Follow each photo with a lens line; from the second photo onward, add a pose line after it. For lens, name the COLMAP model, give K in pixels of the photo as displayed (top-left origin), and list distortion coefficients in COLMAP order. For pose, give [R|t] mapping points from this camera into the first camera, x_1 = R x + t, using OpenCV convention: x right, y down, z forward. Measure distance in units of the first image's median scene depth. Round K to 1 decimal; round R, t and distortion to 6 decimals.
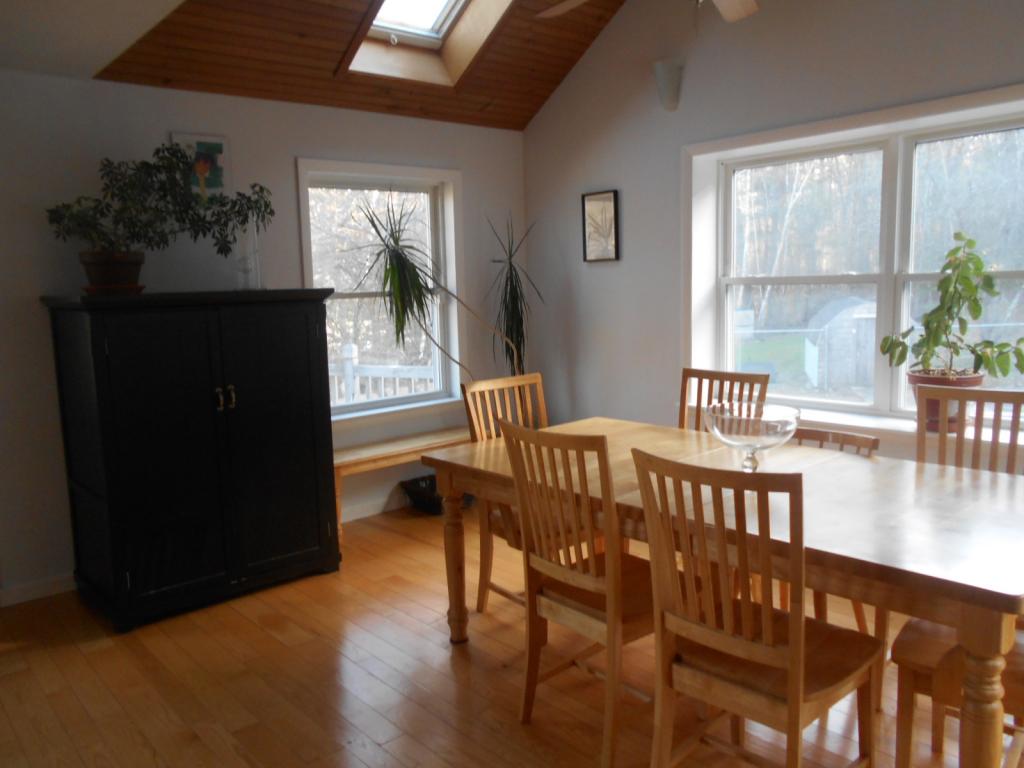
lens RADIAL K [[807.1, 0, 508.6], [0, 807.1, 377.9], [0, 0, 1]] dist [-0.050199, 0.007495]
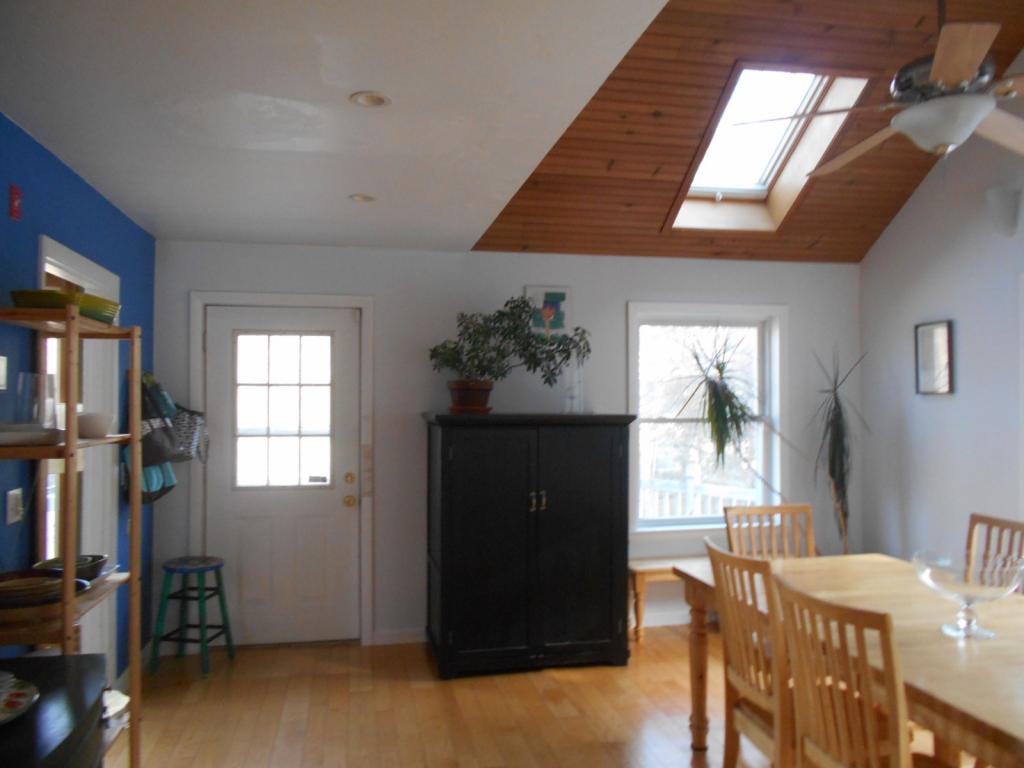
lens RADIAL K [[807.1, 0, 511.8], [0, 807.1, 386.1], [0, 0, 1]] dist [-0.050199, 0.007495]
pose [[0.862056, 0.020505, -0.506397, 0.201934], [-0.085844, 0.990652, -0.106021, -0.013315], [0.499489, 0.134867, 0.855758, -0.082481]]
